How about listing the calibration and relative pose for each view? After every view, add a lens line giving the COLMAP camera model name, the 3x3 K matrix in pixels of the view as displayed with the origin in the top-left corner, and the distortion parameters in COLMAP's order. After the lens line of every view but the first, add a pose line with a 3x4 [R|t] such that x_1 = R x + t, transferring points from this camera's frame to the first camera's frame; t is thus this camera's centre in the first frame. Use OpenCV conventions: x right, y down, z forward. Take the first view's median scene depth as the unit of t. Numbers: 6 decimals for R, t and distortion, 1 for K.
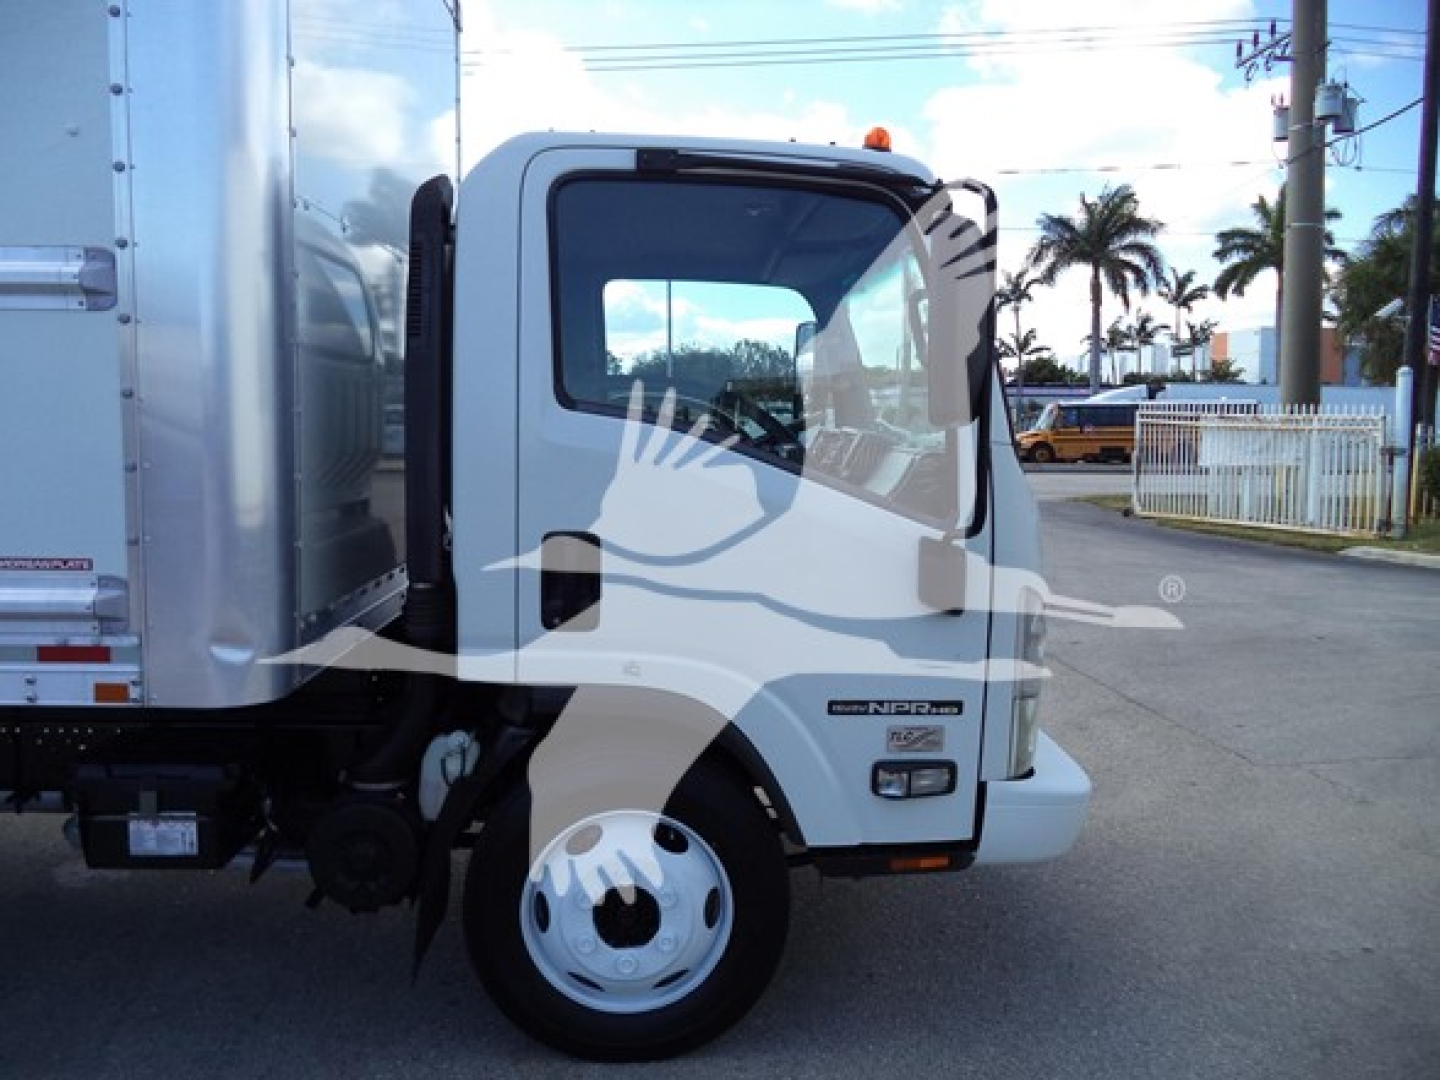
lens RADIAL K [[1144.4, 0, 733.3], [0, 1144.4, 536.6], [0, 0, 1]] dist [-0.005888, -0.017753]
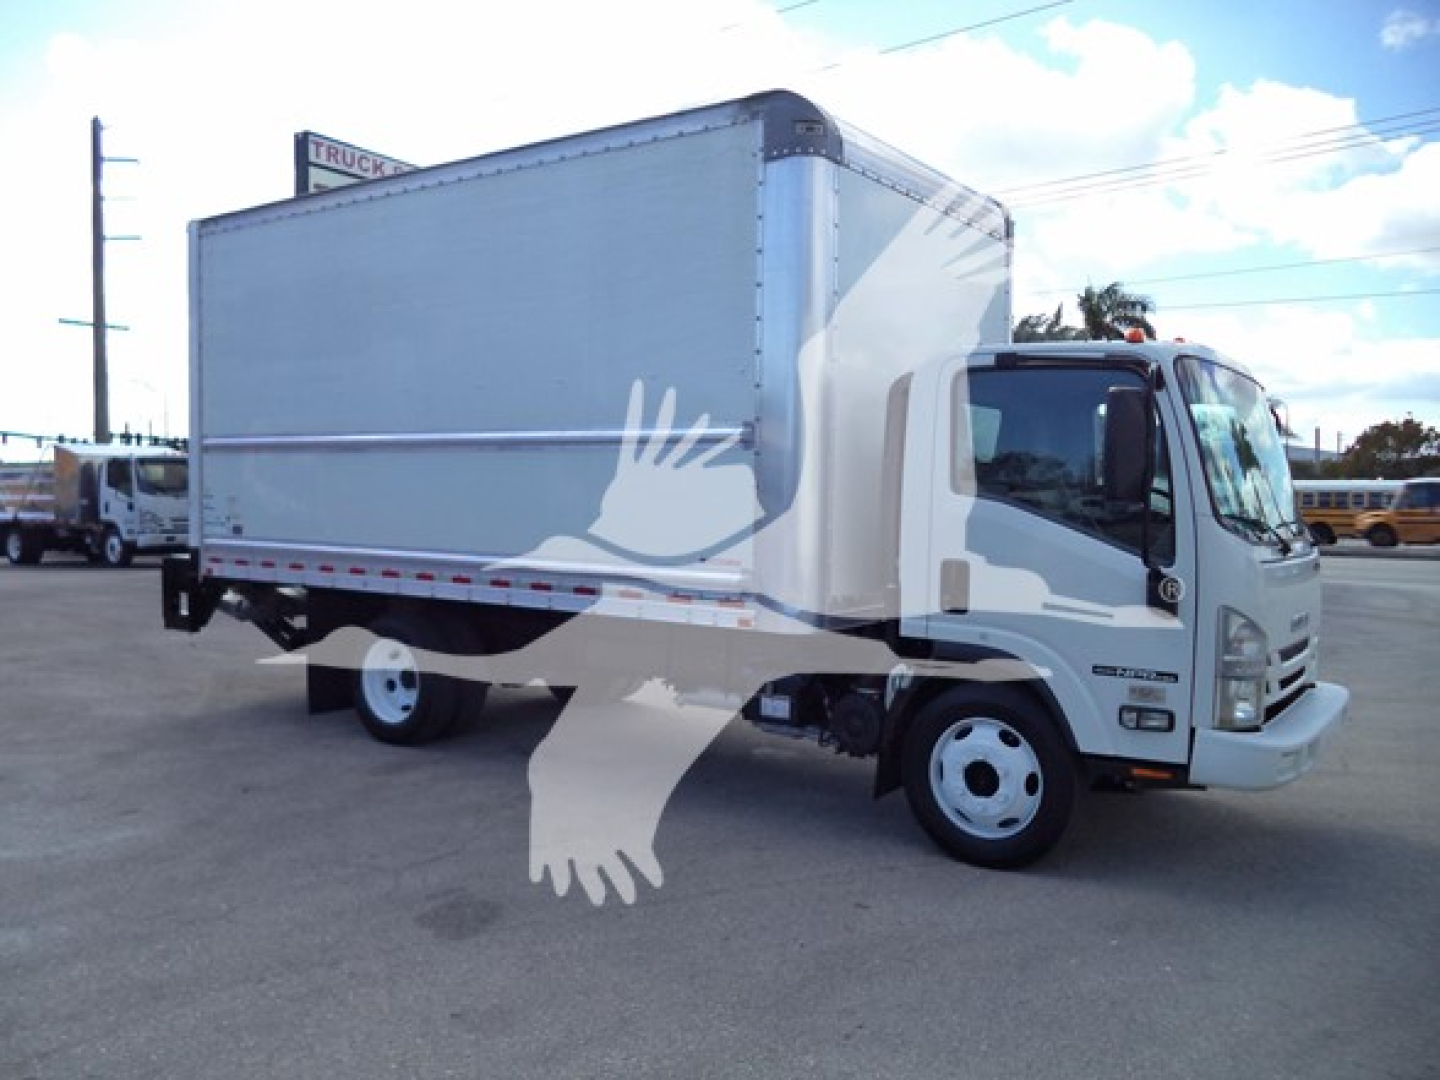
lens RADIAL K [[1144.4, 0, 733.3], [0, 1144.4, 536.6], [0, 0, 1]] dist [-0.005888, -0.017753]
pose [[0.790673, 0.025912, -0.611690, 0.680267], [-0.063957, 0.997133, -0.040431, 0.055240], [0.608889, 0.071090, 0.790063, -0.663469]]
